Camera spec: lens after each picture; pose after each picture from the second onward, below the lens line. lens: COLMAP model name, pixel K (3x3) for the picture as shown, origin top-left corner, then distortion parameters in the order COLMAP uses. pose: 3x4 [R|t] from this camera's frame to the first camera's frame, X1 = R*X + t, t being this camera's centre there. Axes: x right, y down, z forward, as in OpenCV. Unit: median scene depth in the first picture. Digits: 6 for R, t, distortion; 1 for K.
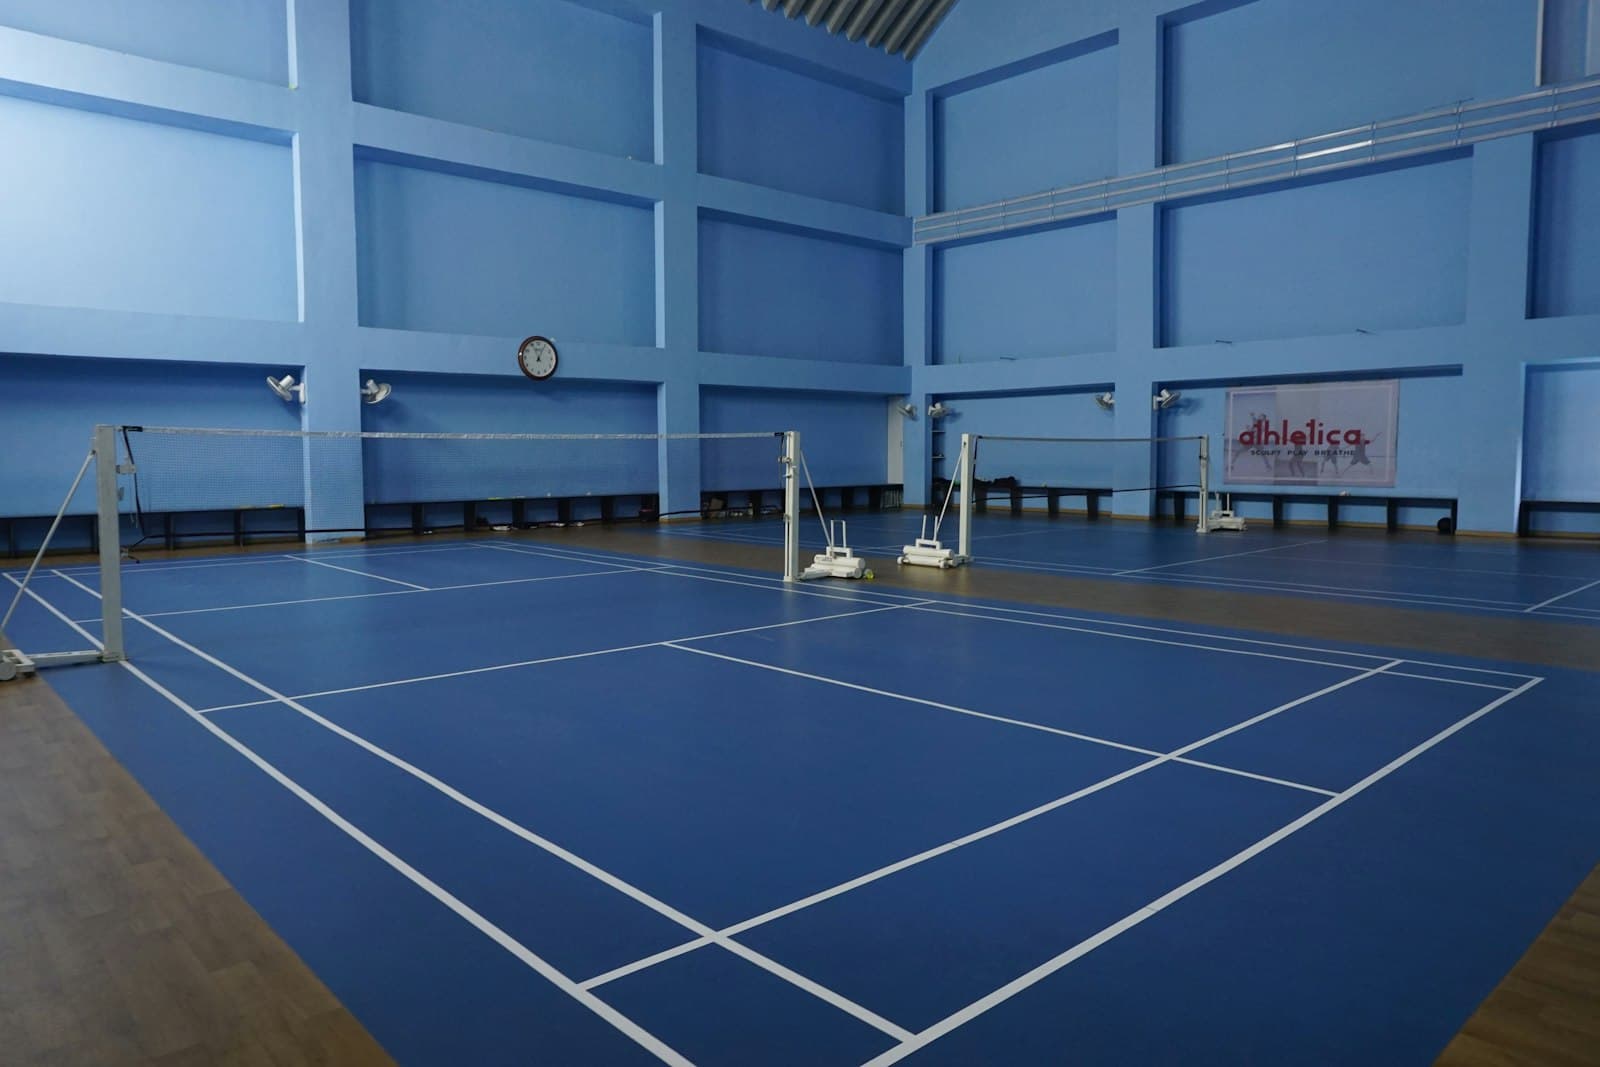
lens RADIAL K [[1058.1, 0, 797.5], [0, 1058.1, 528.6], [0, 0, 1]] dist [-0.014110, -0.002664]
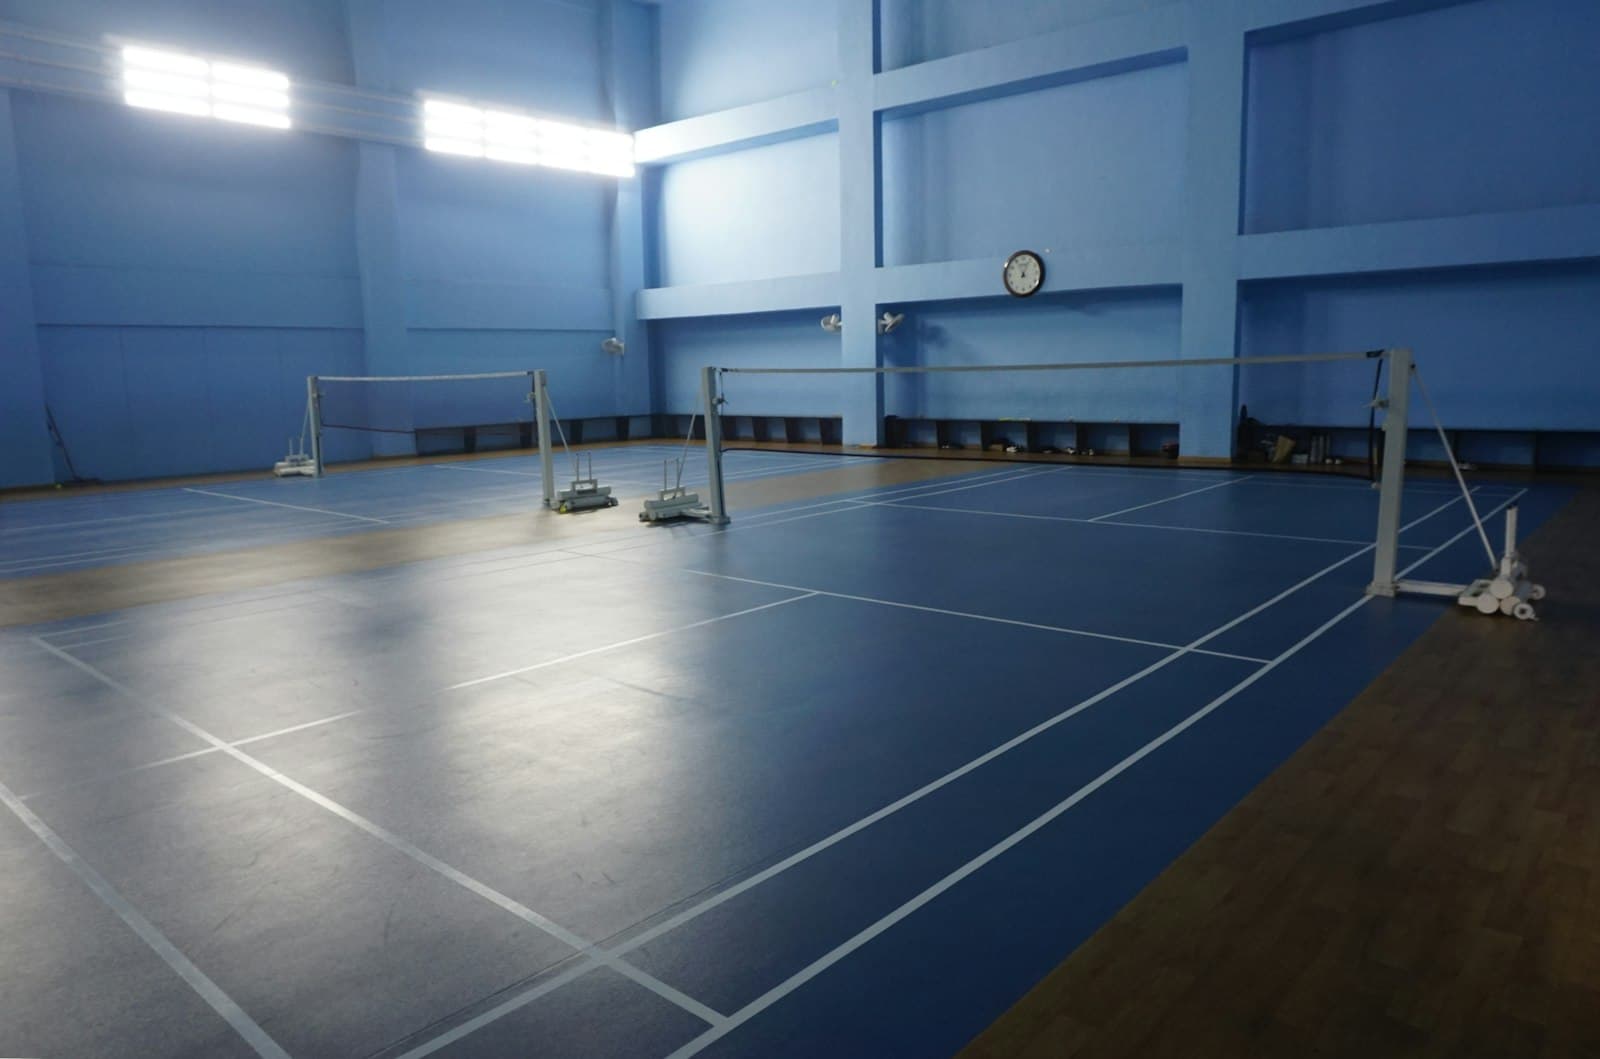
lens RADIAL K [[1095.8, 0, 797.8], [0, 1095.8, 533.3], [0, 0, 1]] dist [-0.008817, -0.000372]
pose [[0.103831, 0.151489, -0.982990, 0.746900], [-0.053657, 0.987746, 0.146554, -0.064323], [0.993146, 0.037528, 0.110687, 0.700883]]
